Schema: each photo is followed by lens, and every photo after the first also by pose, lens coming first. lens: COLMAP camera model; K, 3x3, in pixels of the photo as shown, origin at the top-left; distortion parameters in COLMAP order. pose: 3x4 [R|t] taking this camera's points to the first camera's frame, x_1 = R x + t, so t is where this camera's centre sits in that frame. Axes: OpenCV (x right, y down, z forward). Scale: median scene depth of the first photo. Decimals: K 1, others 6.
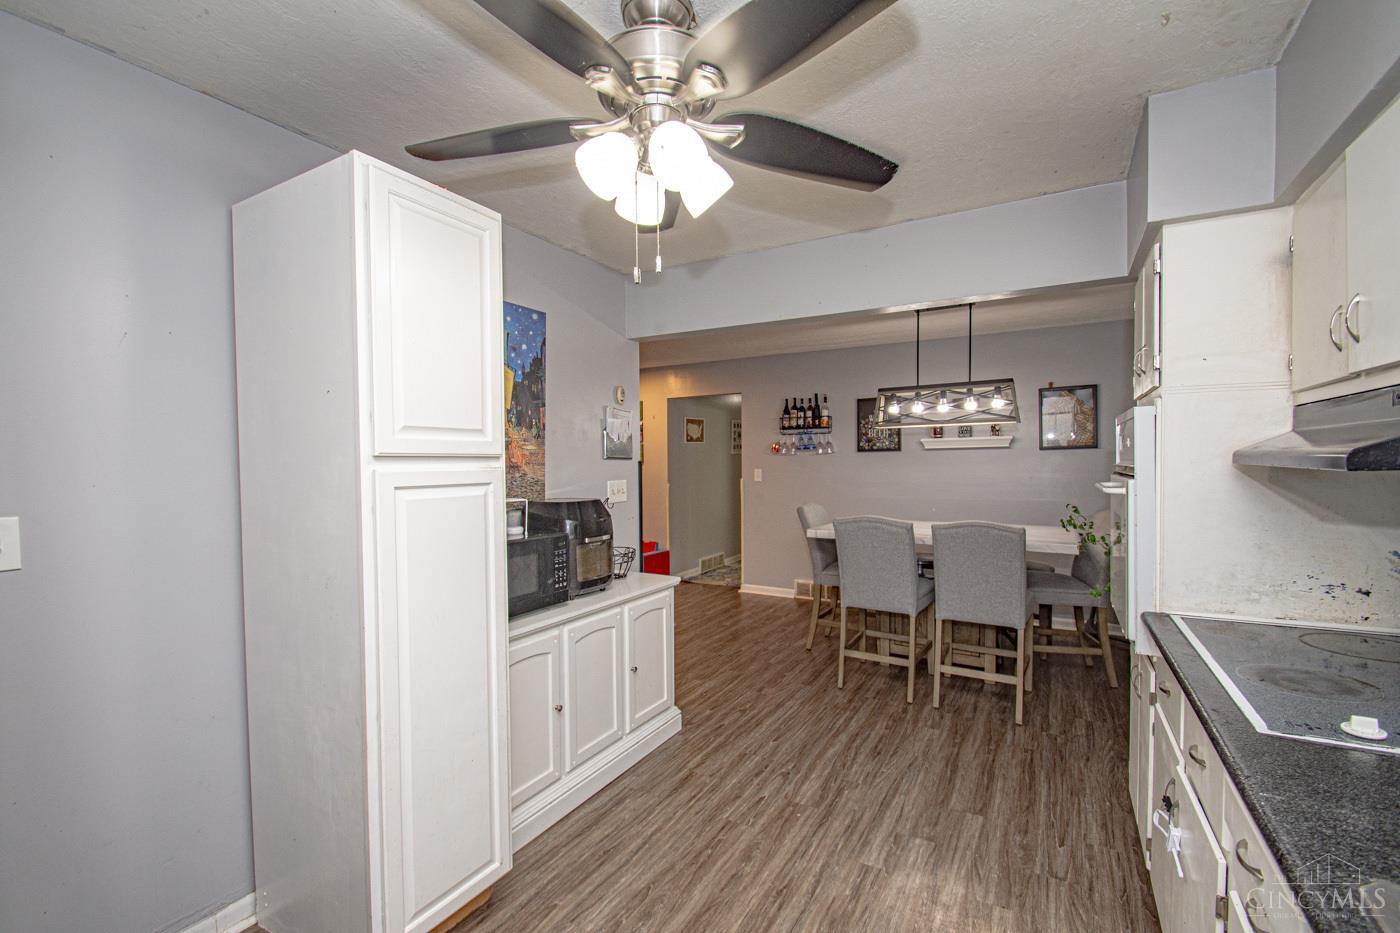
lens RADIAL K [[631.7, 0, 705.9], [0, 631.7, 466.2], [0, 0, 1]] dist [0.000776, -0.009005]
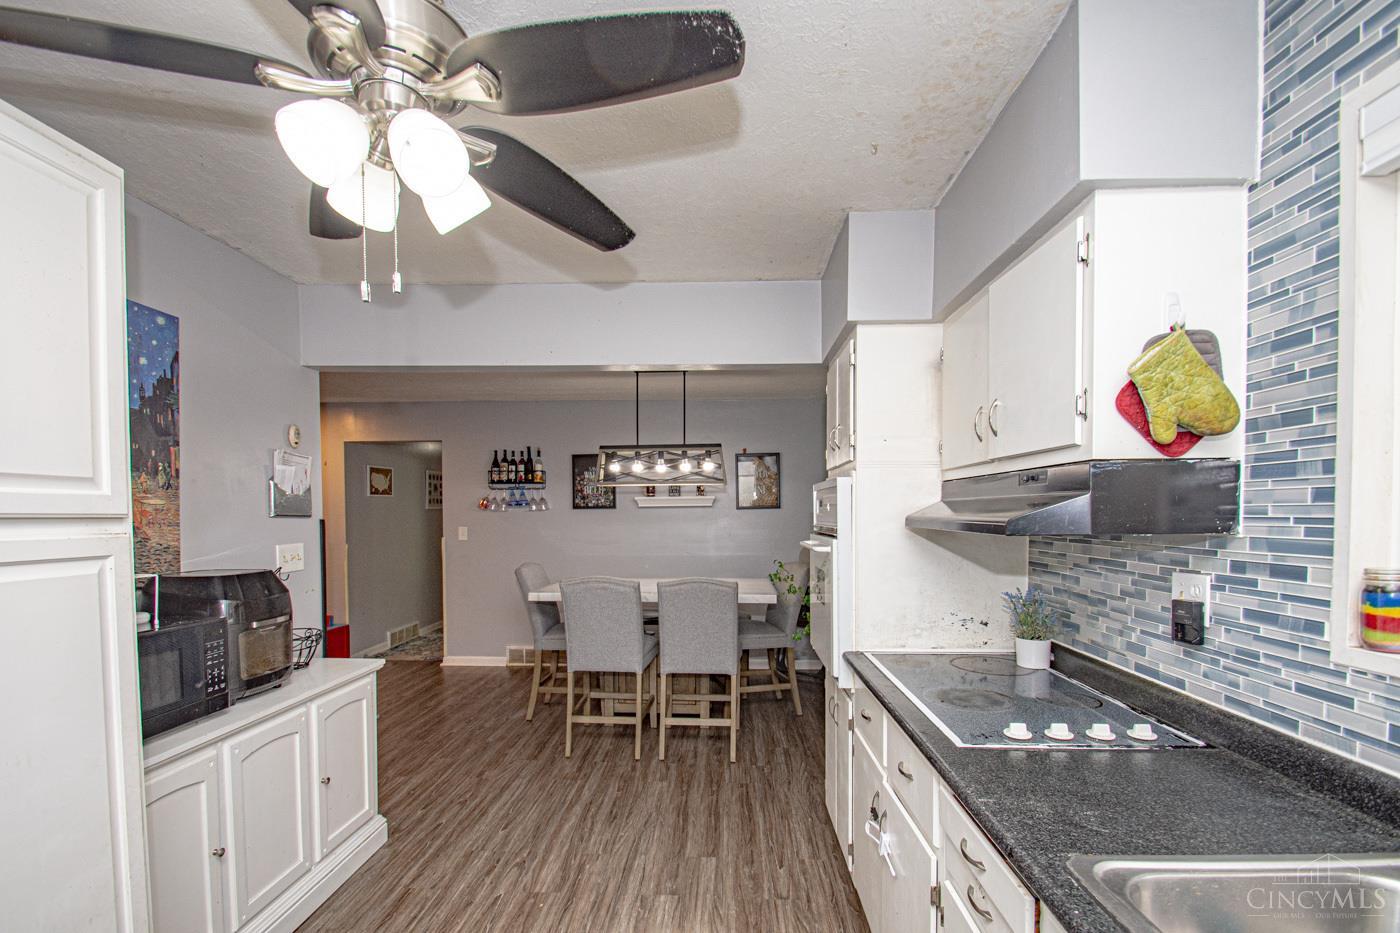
lens RADIAL K [[631.7, 0, 680.2], [0, 631.7, 520.3], [0, 0, 1]] dist [0.000776, -0.009005]
pose [[0.878701, -0.000682, 0.477372, -0.108443], [-0.003235, 0.999968, 0.007383, -0.017766], [-0.477361, -0.008032, 0.878670, 0.090666]]
